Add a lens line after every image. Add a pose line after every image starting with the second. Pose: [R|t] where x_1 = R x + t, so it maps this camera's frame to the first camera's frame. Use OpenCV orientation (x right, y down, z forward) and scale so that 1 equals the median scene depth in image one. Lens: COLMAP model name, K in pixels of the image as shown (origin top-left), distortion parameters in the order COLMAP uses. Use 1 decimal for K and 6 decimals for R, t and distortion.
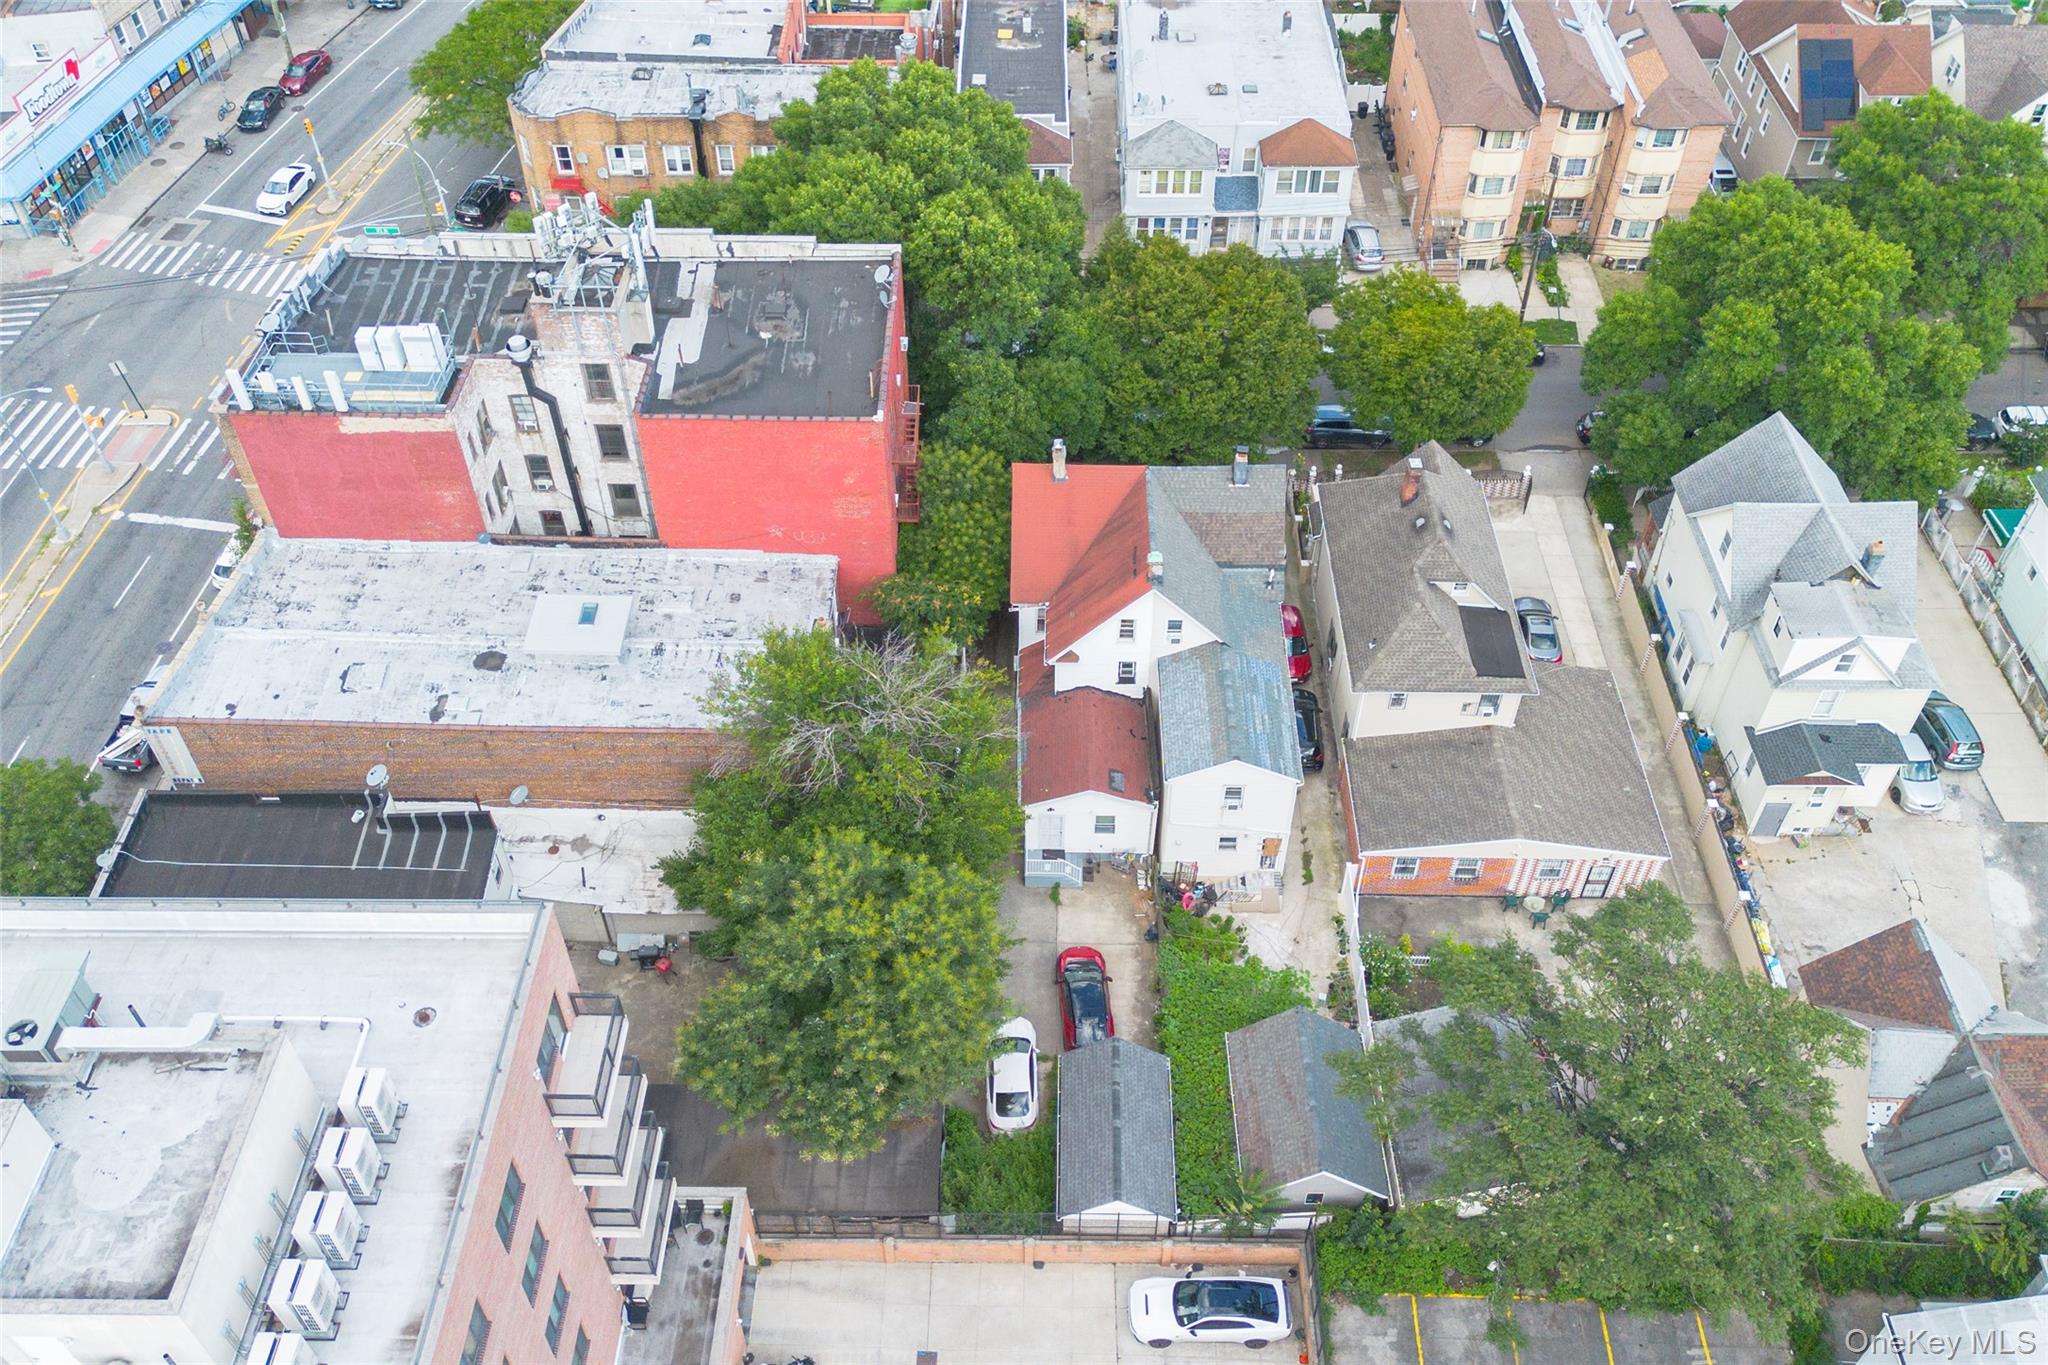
lens RADIAL K [[1683.5, 0, 1024.0], [0, 1683.5, 682.5], [0, 0, 1]] dist [-0.003399, -0.001732]
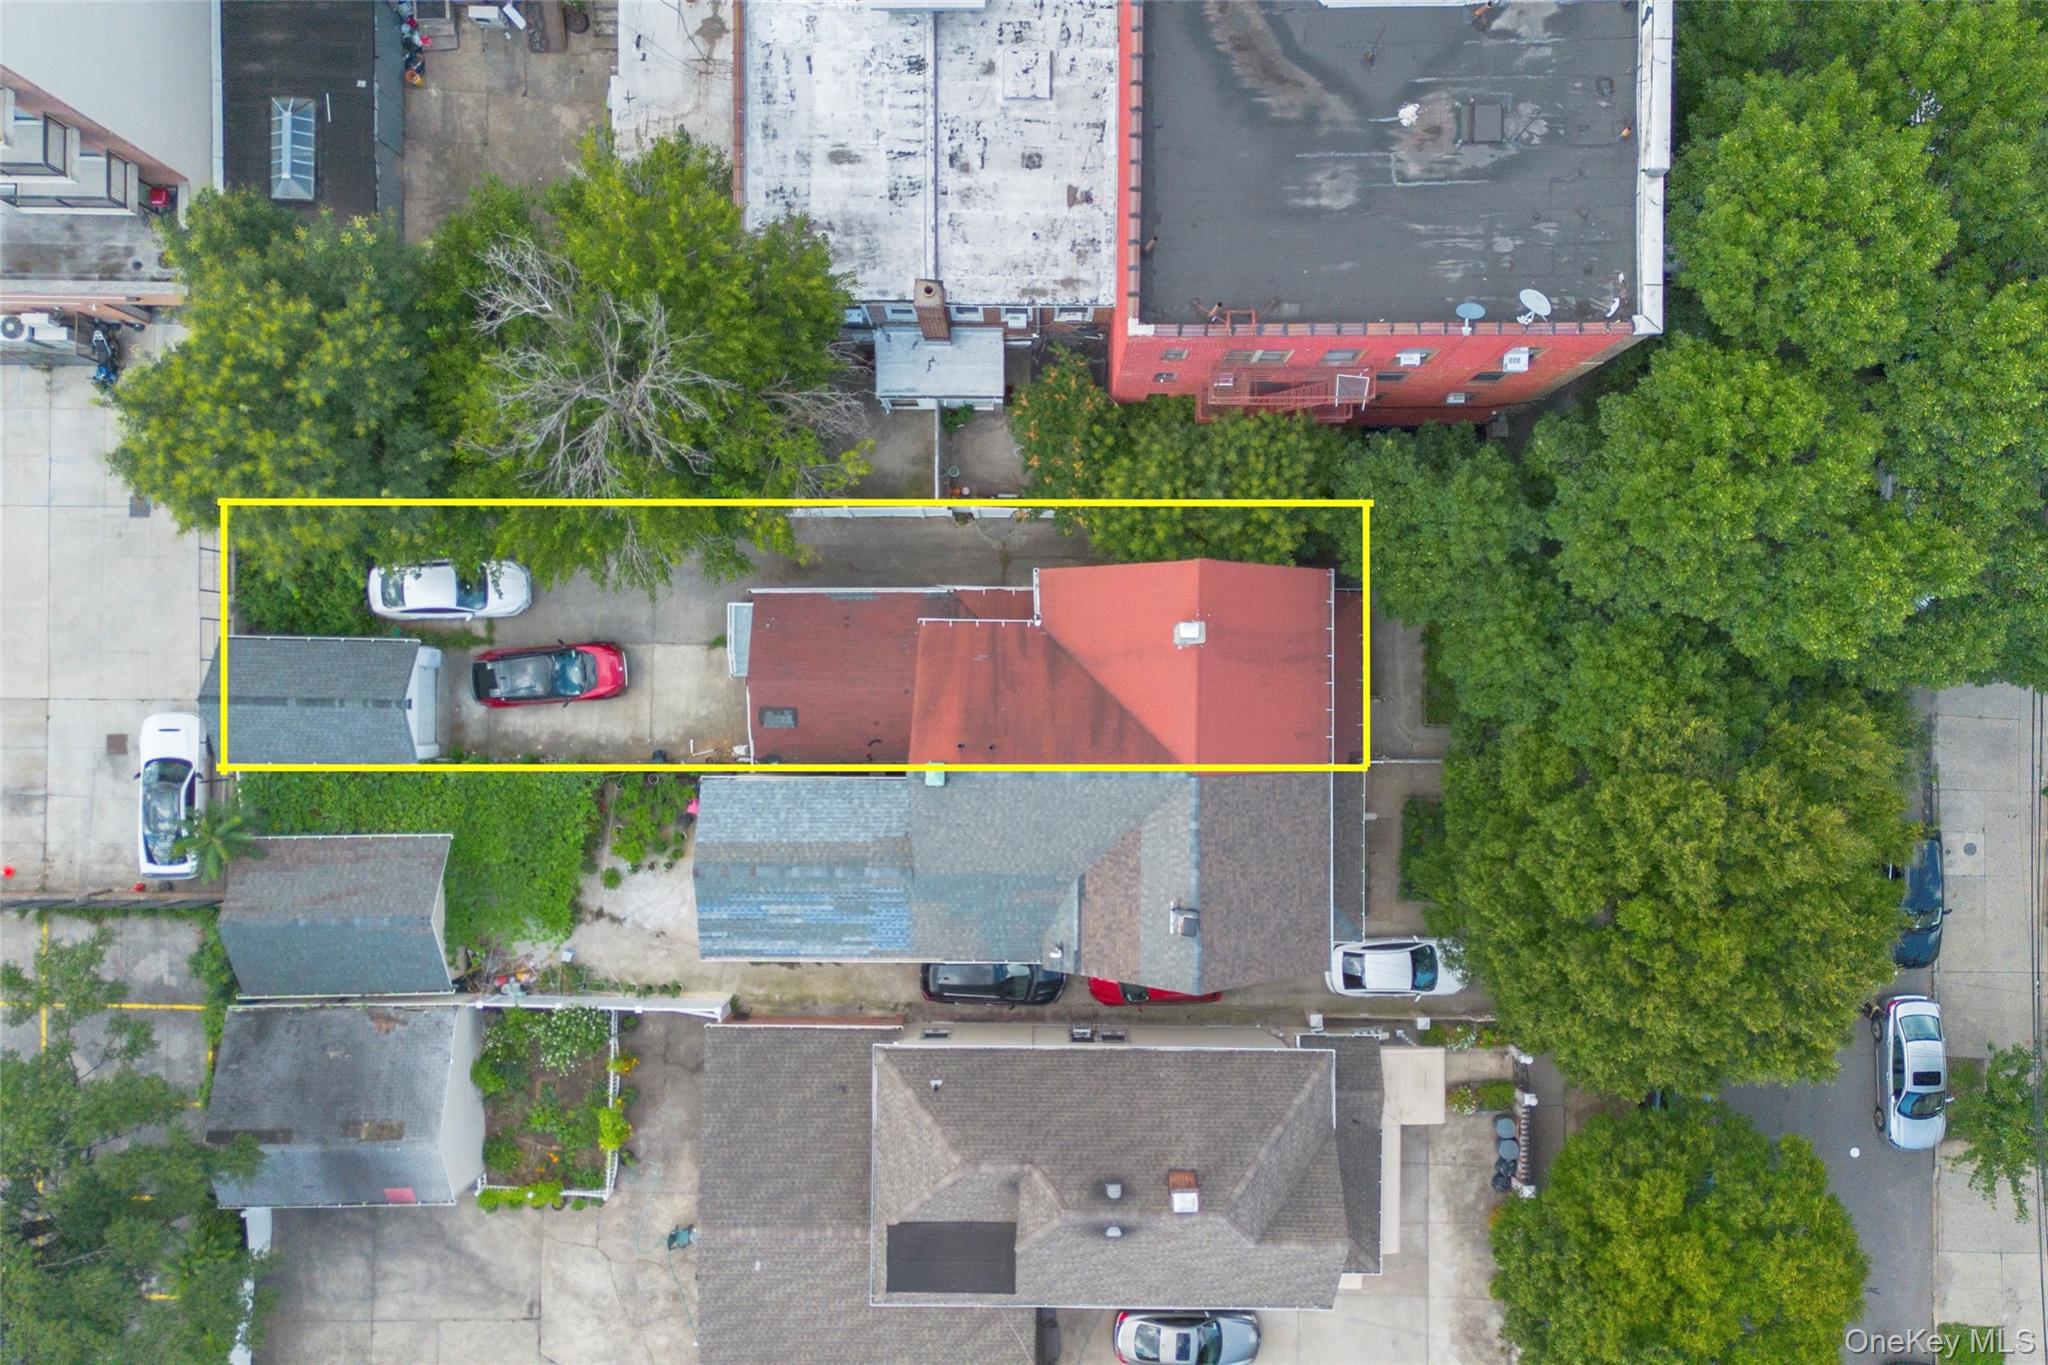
lens RADIAL K [[1683.5, 0, 1024.0], [0, 1683.5, 682.5], [0, 0, 1]] dist [-0.003399, -0.001732]
pose [[0.006042, 0.999980, -0.001935, 0.043188], [-0.722419, 0.005703, 0.691433, -0.556797], [0.691430, -0.002780, 0.722438, 0.547334]]
